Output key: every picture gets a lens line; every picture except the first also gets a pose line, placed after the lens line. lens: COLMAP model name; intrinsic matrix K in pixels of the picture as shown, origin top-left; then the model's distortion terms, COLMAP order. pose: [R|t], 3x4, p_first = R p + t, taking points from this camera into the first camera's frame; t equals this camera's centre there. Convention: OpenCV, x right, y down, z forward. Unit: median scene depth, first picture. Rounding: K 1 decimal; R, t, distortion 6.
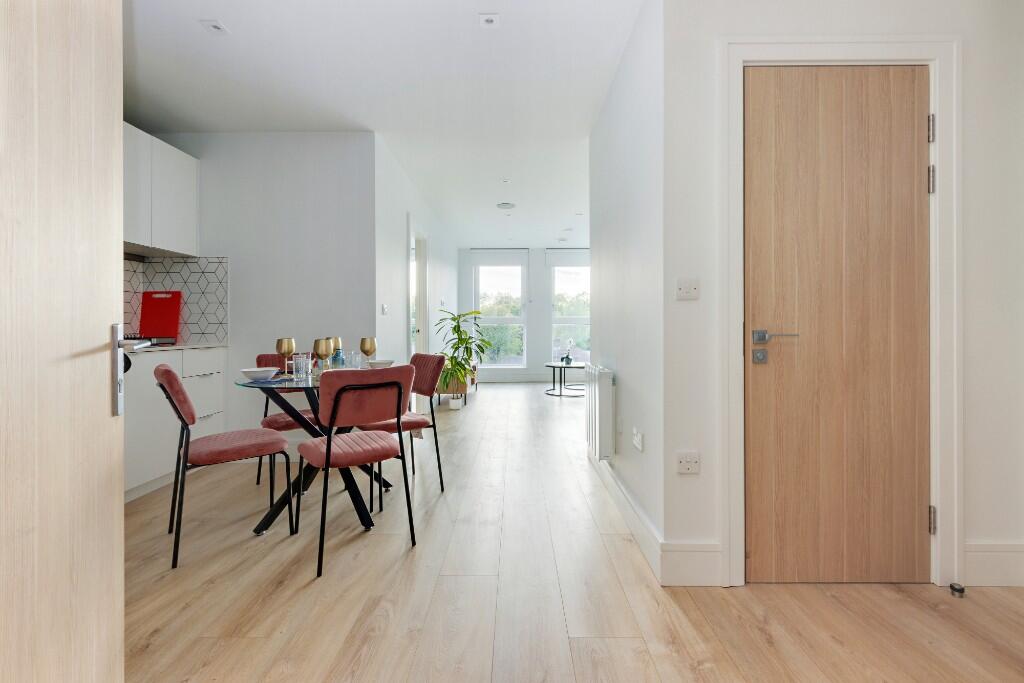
lens RADIAL K [[429.6, 0, 514.3], [0, 429.6, 327.5], [0, 0, 1]] dist [0.000360, -0.000140]
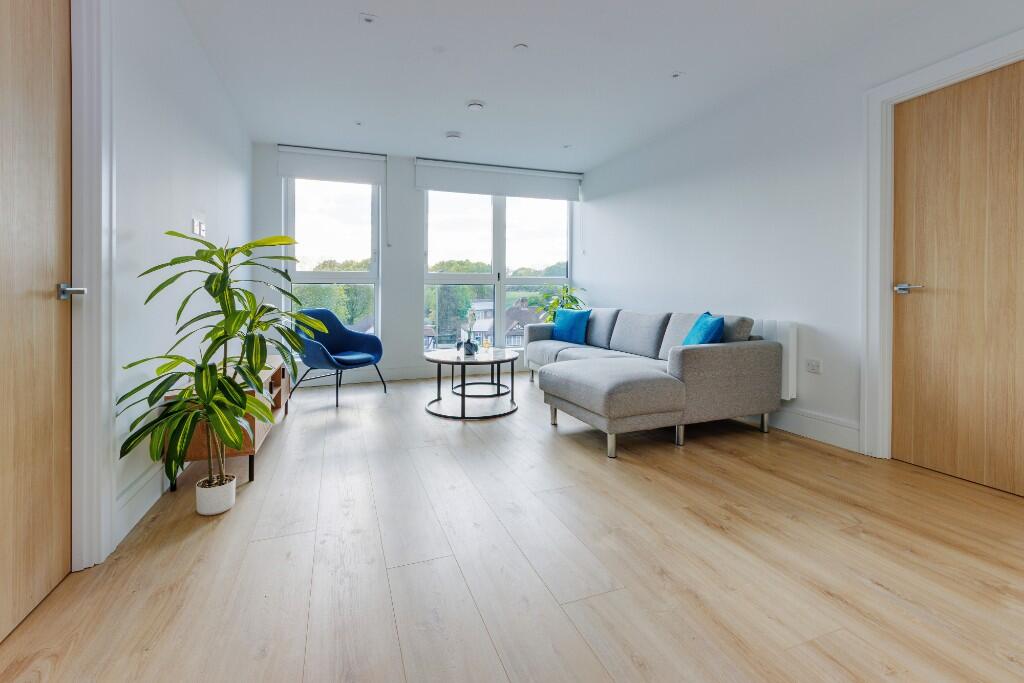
lens RADIAL K [[436.8, 0, 488.8], [0, 436.8, 294.7], [0, 0, 1]] dist [0.001536, 0.000000]
pose [[0.945655, 0.002785, 0.325159, -0.066886], [-0.003305, 0.999994, 0.001046, 0.015781], [-0.325154, -0.002064, 0.945659, 0.940197]]
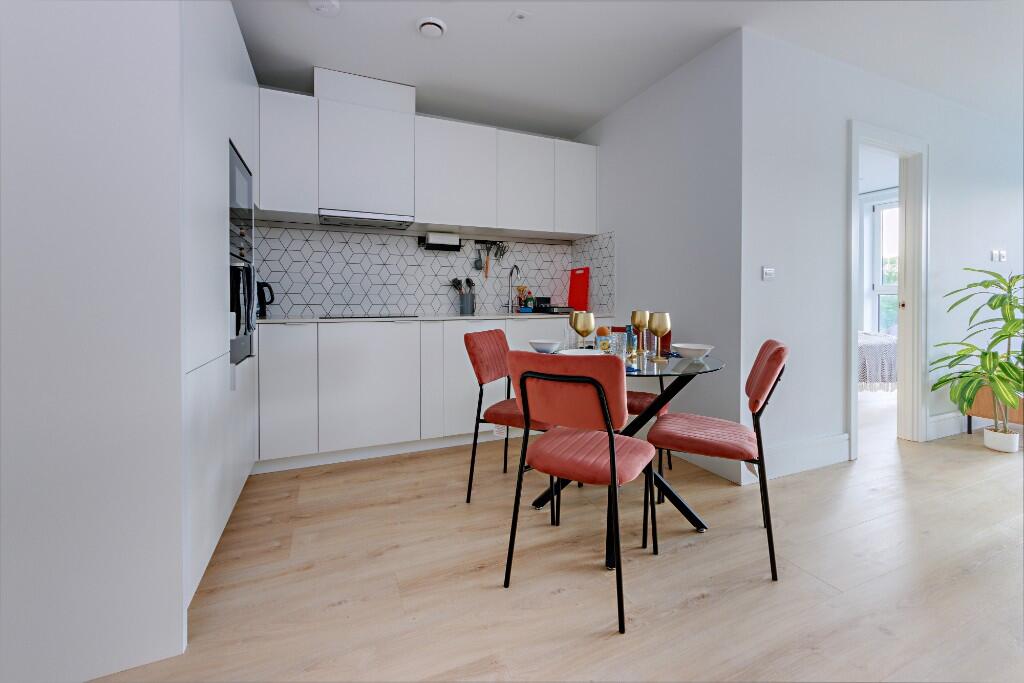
lens RADIAL K [[421.4, 0, 510.6], [0, 421.4, 303.2], [0, 0, 1]] dist [0.002555, 0.000122]
pose [[0.397647, 0.010029, -0.917484, 0.170084], [-0.000813, 0.999944, 0.010578, 0.000360], [0.917538, -0.003460, 0.397633, 0.357158]]
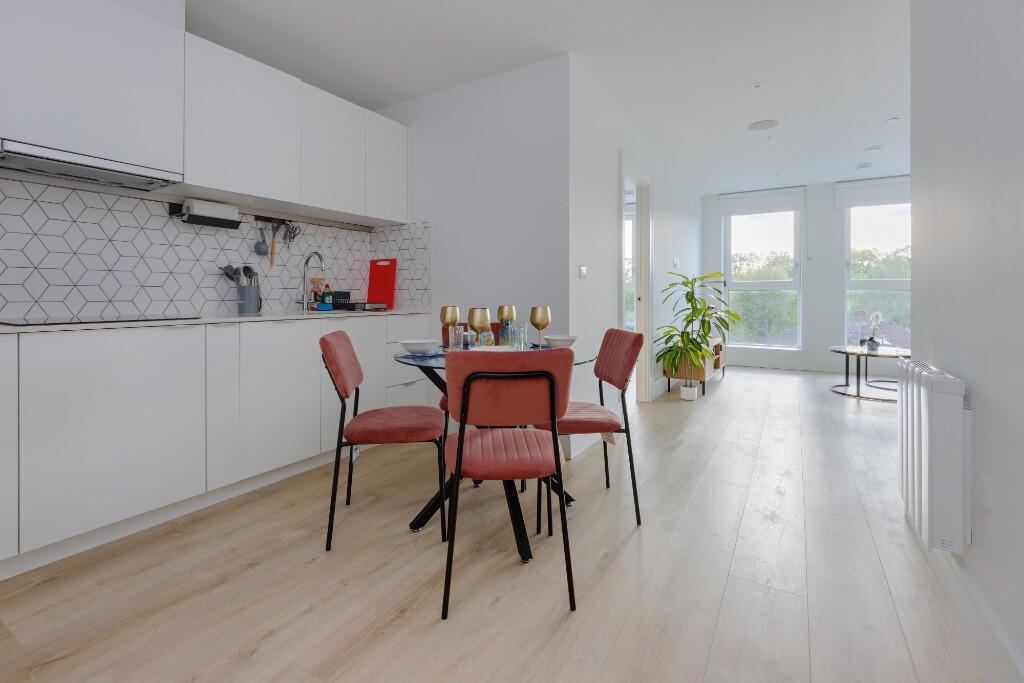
lens RADIAL K [[464.7, 0, 514.4], [0, 464.7, 295.3], [0, 0, 1]] dist [0.002990, -0.000637]
pose [[0.857265, 0.004578, -0.514854, 0.040863], [-0.003681, 0.999989, 0.002762, 0.000422], [0.514861, -0.000473, 0.857273, 0.187974]]
